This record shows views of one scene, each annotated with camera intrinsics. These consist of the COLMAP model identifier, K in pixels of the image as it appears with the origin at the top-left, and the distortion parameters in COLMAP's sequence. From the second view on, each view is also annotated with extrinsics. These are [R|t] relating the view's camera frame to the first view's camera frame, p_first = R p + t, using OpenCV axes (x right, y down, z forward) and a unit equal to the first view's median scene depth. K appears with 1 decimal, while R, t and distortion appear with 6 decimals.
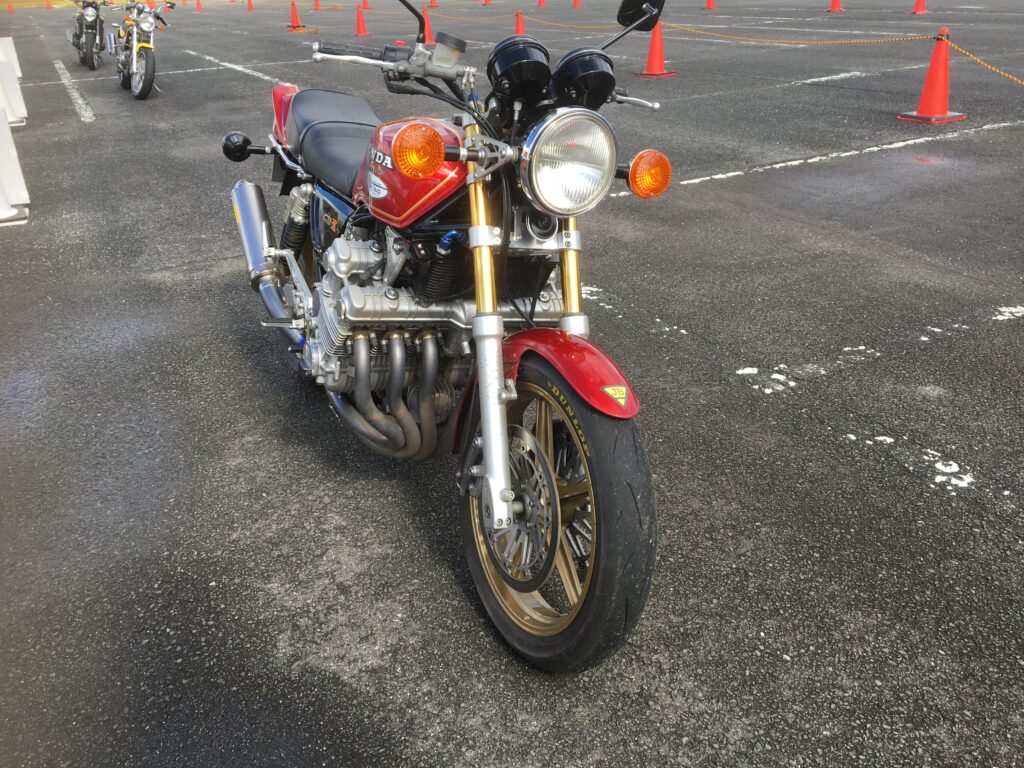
lens RADIAL K [[871.6, 0, 505.5], [0, 871.6, 381.6], [0, 0, 1]] dist [0.005410, -0.011975]
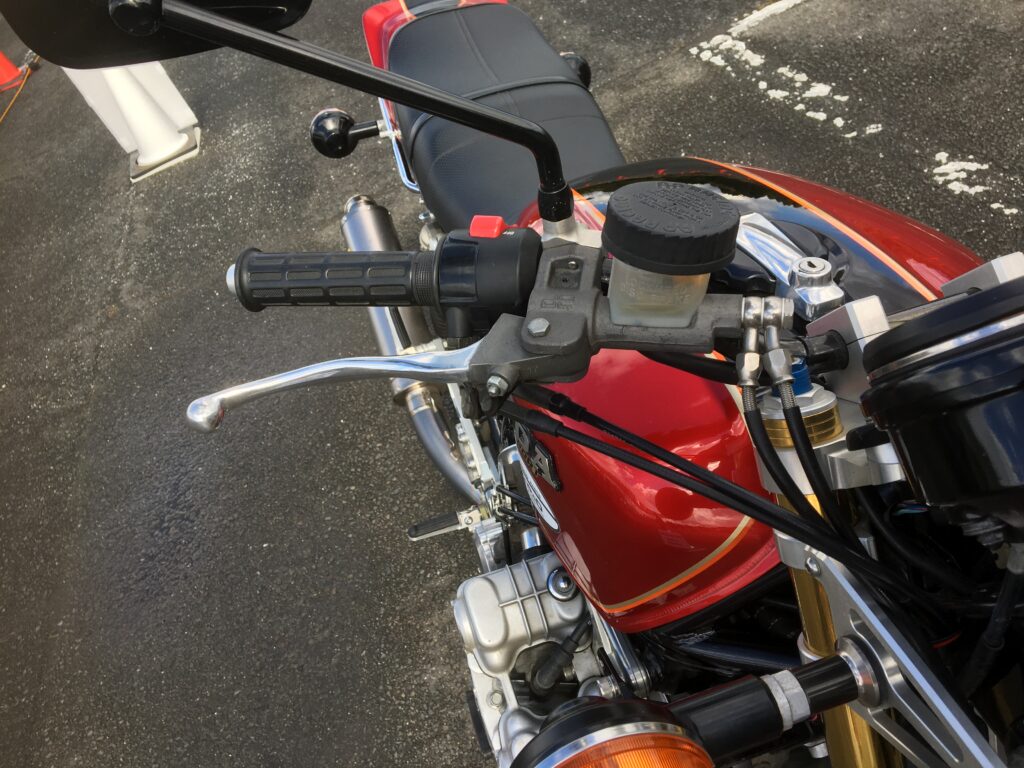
lens RADIAL K [[871.6, 0, 505.5], [0, 871.6, 381.6], [0, 0, 1]] dist [0.005410, -0.011975]
pose [[0.936790, -0.110792, -0.331888, -0.011754], [0.205950, 0.941419, 0.267049, -0.167844], [0.282859, -0.318521, 0.904729, 0.297265]]
